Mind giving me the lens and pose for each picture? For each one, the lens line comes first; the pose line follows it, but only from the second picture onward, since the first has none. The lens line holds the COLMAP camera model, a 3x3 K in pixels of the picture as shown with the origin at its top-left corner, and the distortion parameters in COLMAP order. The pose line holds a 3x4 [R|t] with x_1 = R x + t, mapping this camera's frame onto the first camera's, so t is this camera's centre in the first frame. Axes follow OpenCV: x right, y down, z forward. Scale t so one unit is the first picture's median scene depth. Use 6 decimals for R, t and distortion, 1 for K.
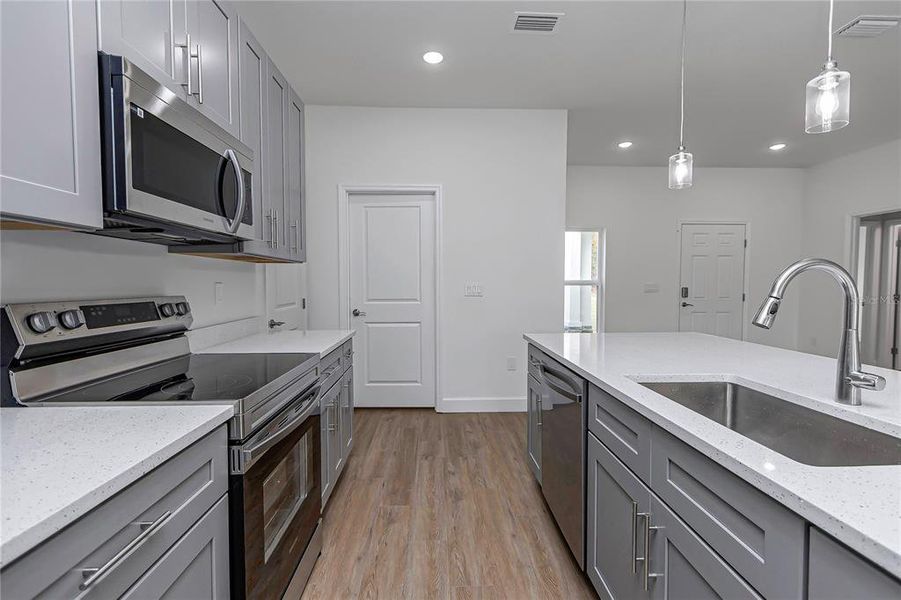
lens RADIAL K [[421.0, 0, 444.2], [0, 421.0, 300.1], [0, 0, 1]] dist [-0.000364, -0.000716]
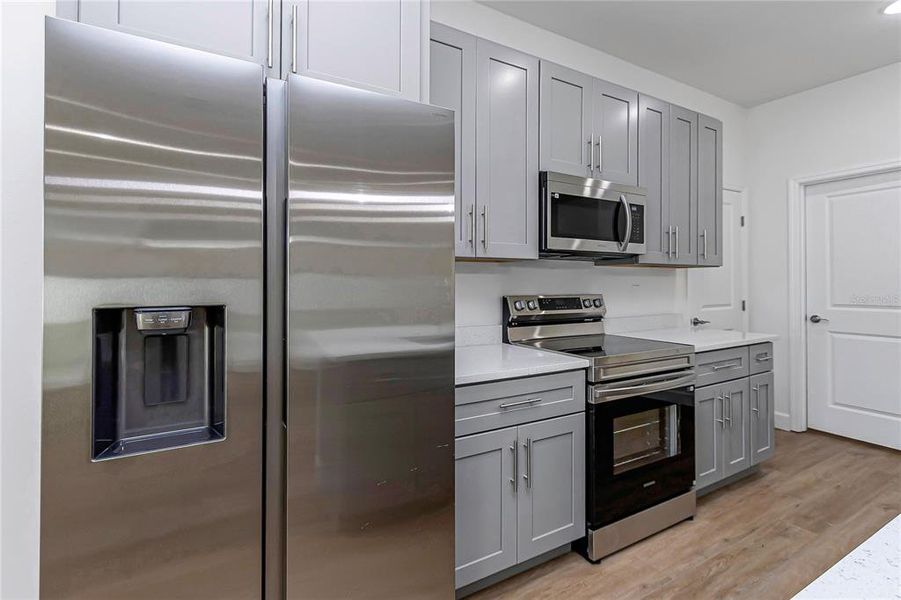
lens RADIAL K [[427.1, 0, 447.1], [0, 427.1, 281.2], [0, 0, 1]] dist [0.001504, 0.000165]
pose [[0.471604, -0.001355, -0.881809, 0.458212], [-0.036411, 0.999116, -0.021008, -0.004820], [0.881058, 0.042015, 0.471138, -0.193992]]
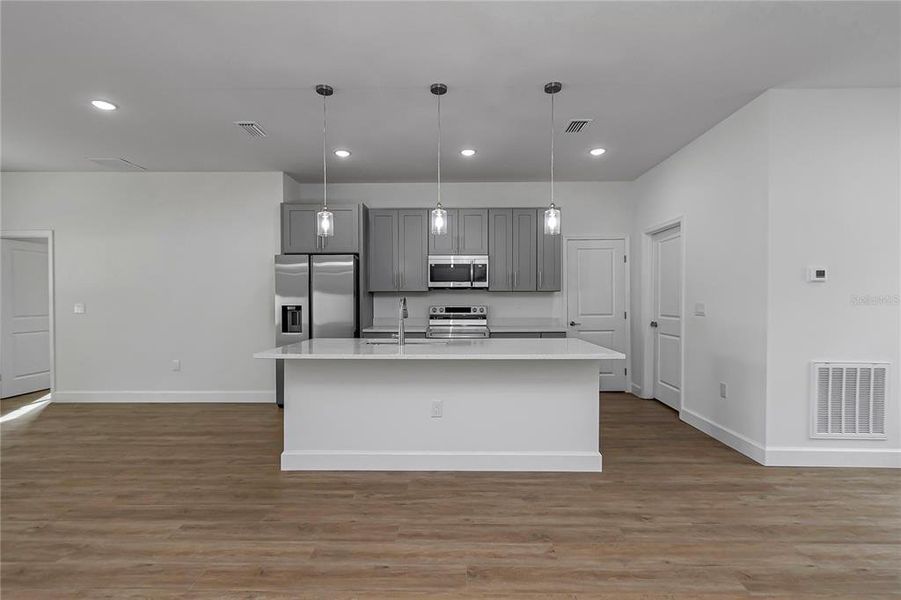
lens RADIAL K [[421.0, 0, 444.2], [0, 421.0, 300.1], [0, 0, 1]] dist [-0.000364, -0.000716]
pose [[-0.096879, 0.005619, -0.995280, 2.426655], [-0.037709, 0.999245, 0.009312, -0.069980], [0.994582, 0.038433, -0.096594, 1.004311]]
